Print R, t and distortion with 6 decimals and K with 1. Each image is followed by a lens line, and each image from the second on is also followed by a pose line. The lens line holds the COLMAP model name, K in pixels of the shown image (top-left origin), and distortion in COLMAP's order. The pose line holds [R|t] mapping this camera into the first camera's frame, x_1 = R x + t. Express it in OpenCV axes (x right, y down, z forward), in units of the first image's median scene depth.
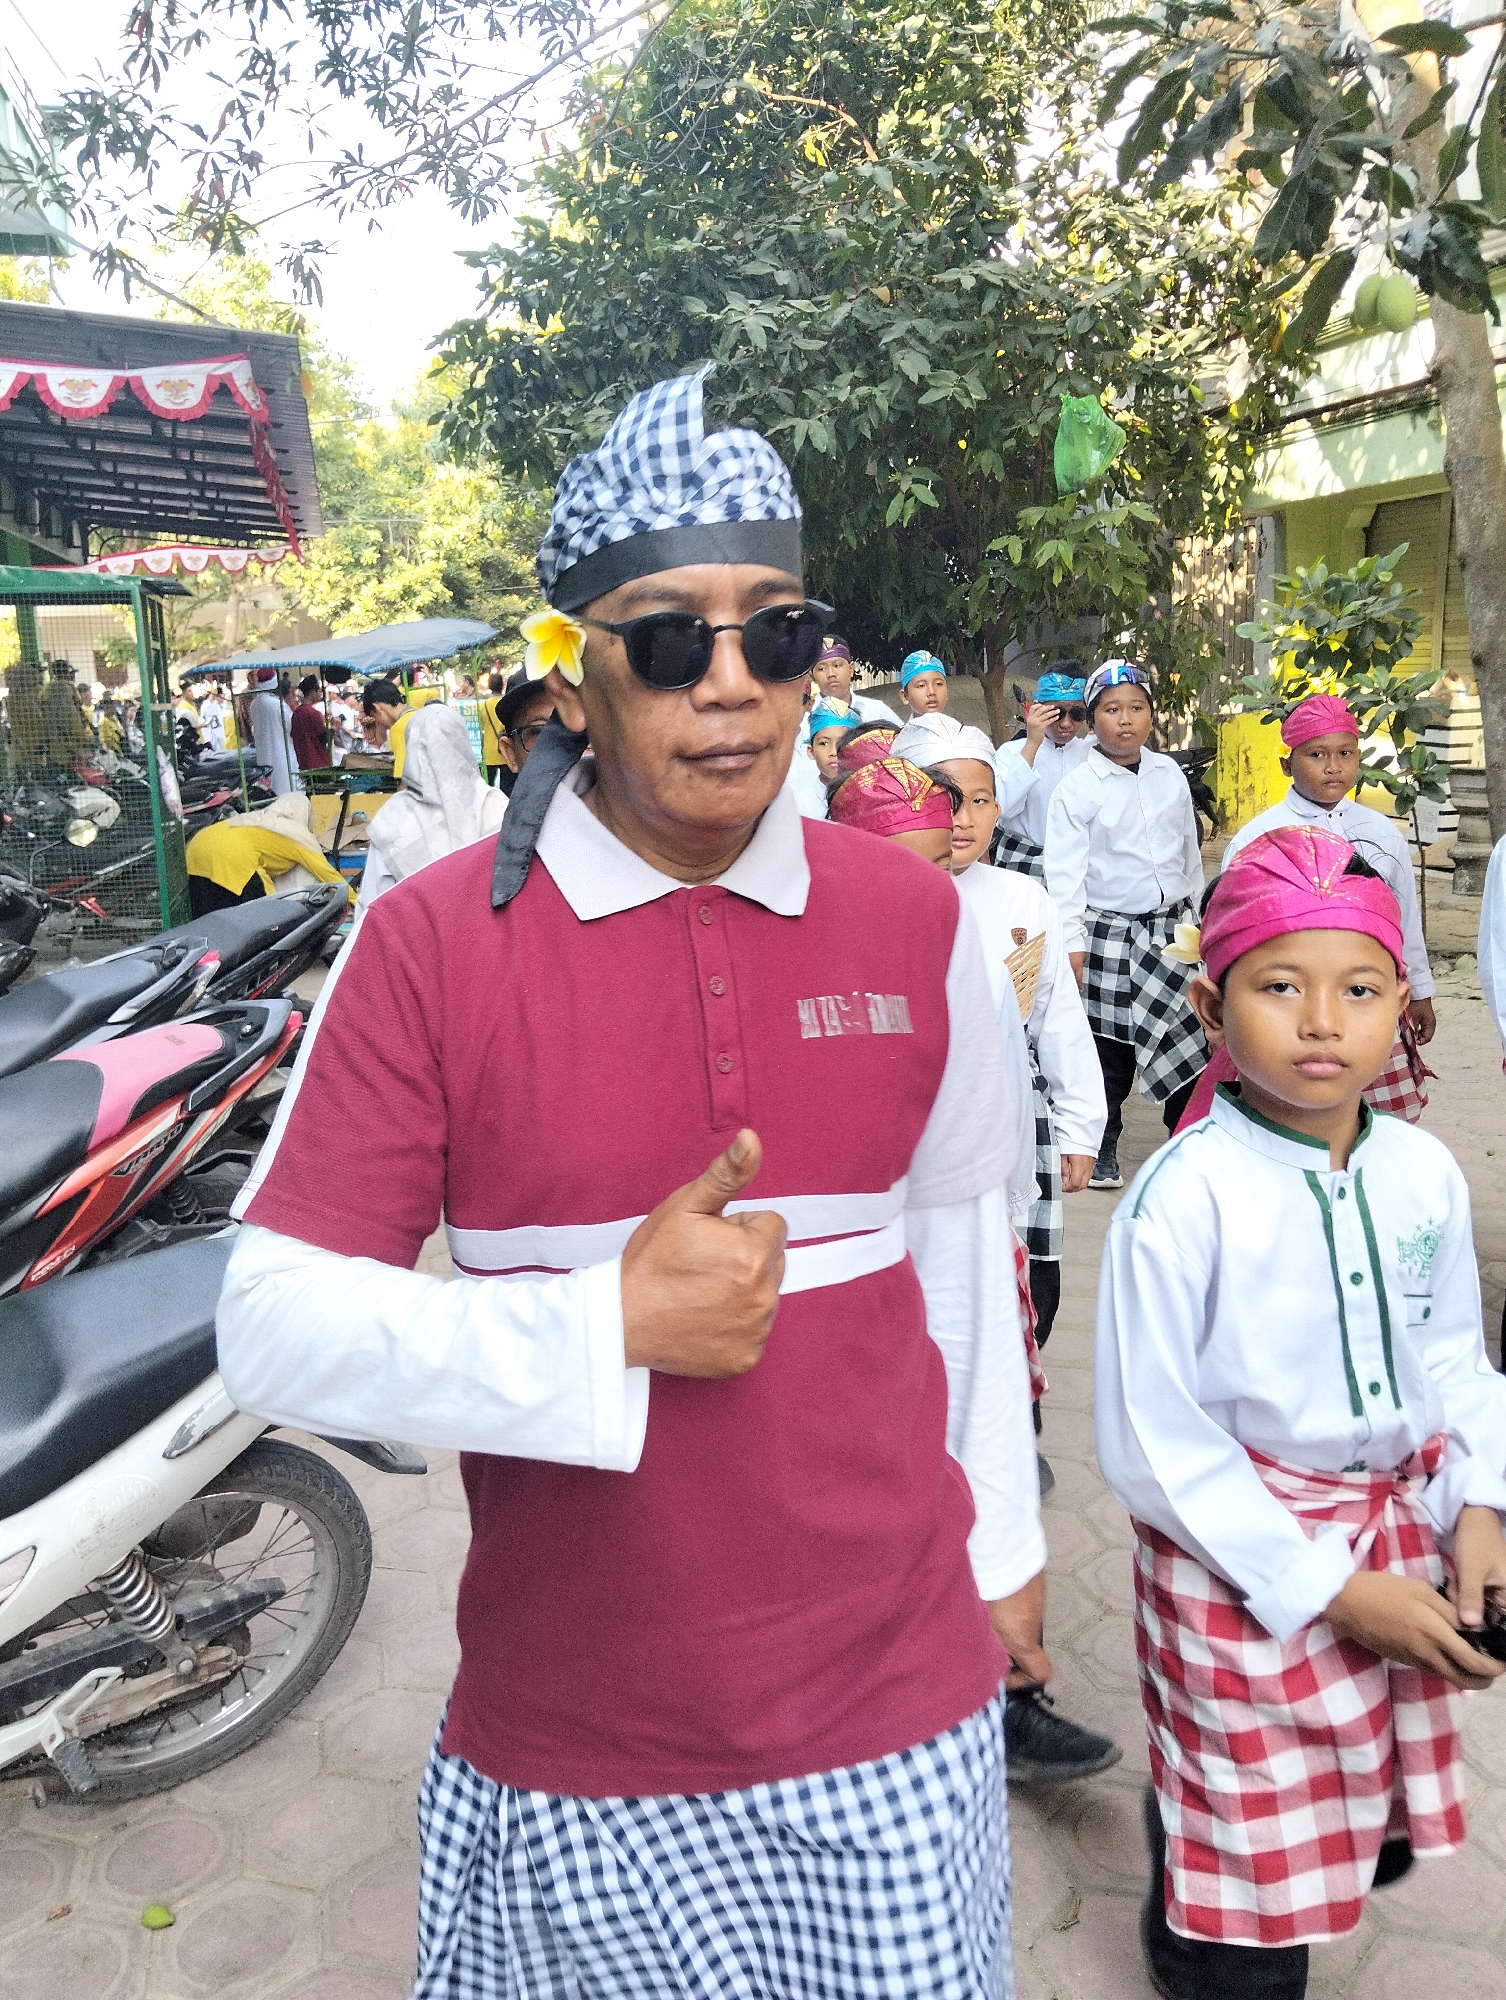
lens RADIAL K [[1519.7, 0, 803.3], [0, 1519.7, 999.0], [0, 0, 1]] dist [-0.007313, 0.000644]
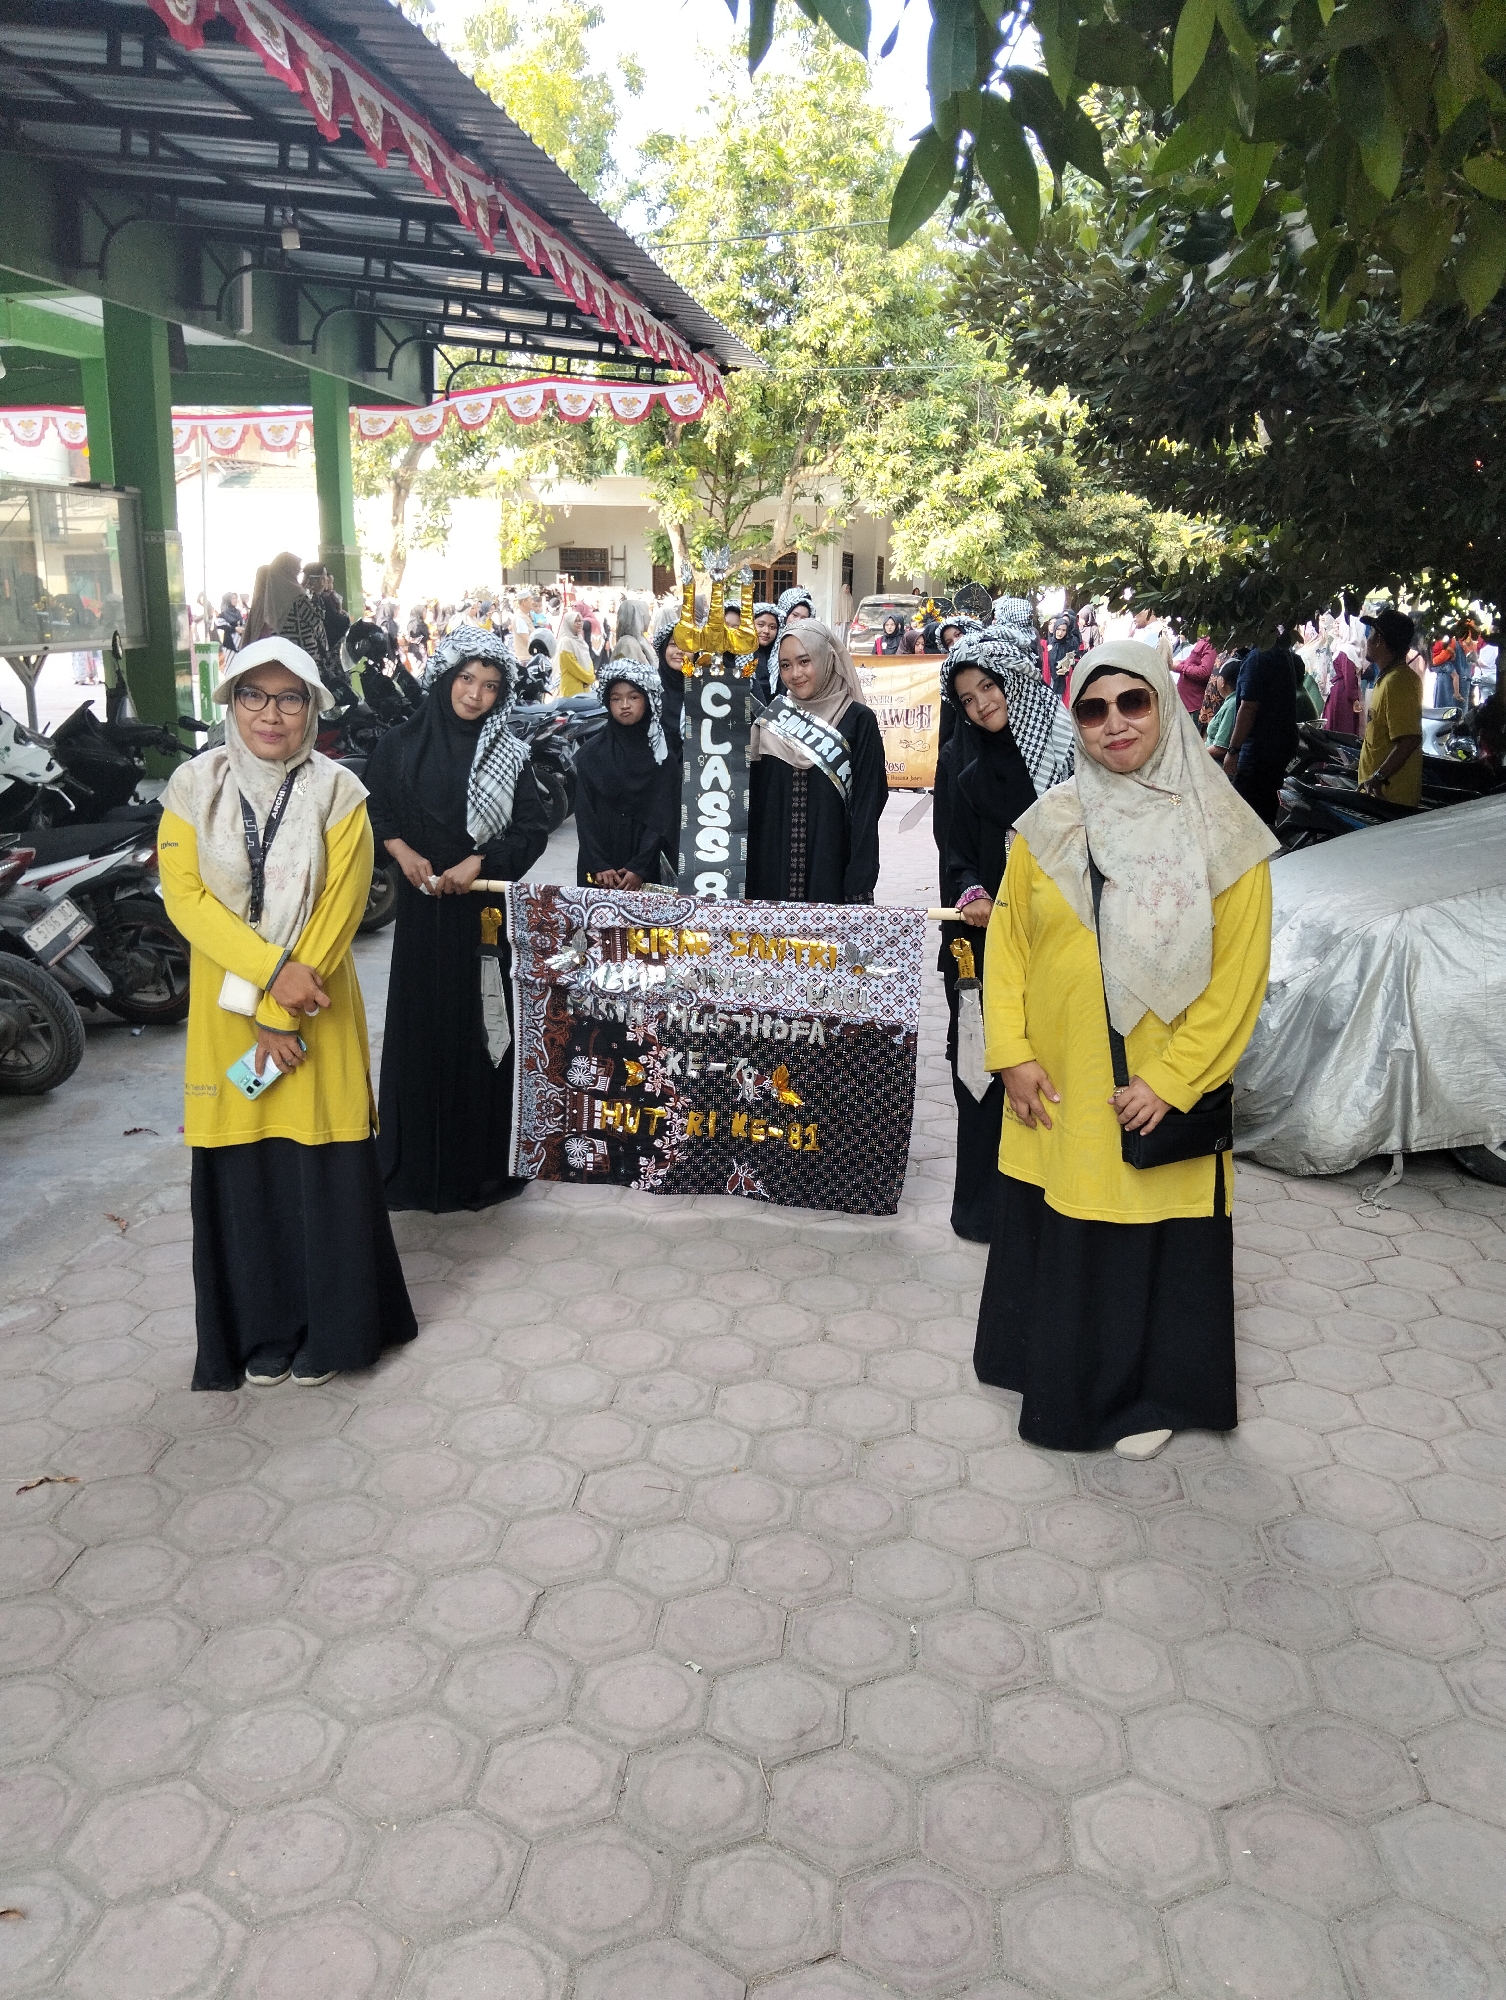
lens RADIAL K [[1558.1, 0, 756.1], [0, 1558.1, 968.9], [0, 0, 1]] dist [0.111362, -0.286223]
pose [[0.905623, 0.138894, -0.400694, -0.041607], [-0.129514, 0.990288, 0.050549, -0.175963], [0.403824, 0.006117, 0.914816, 0.801140]]
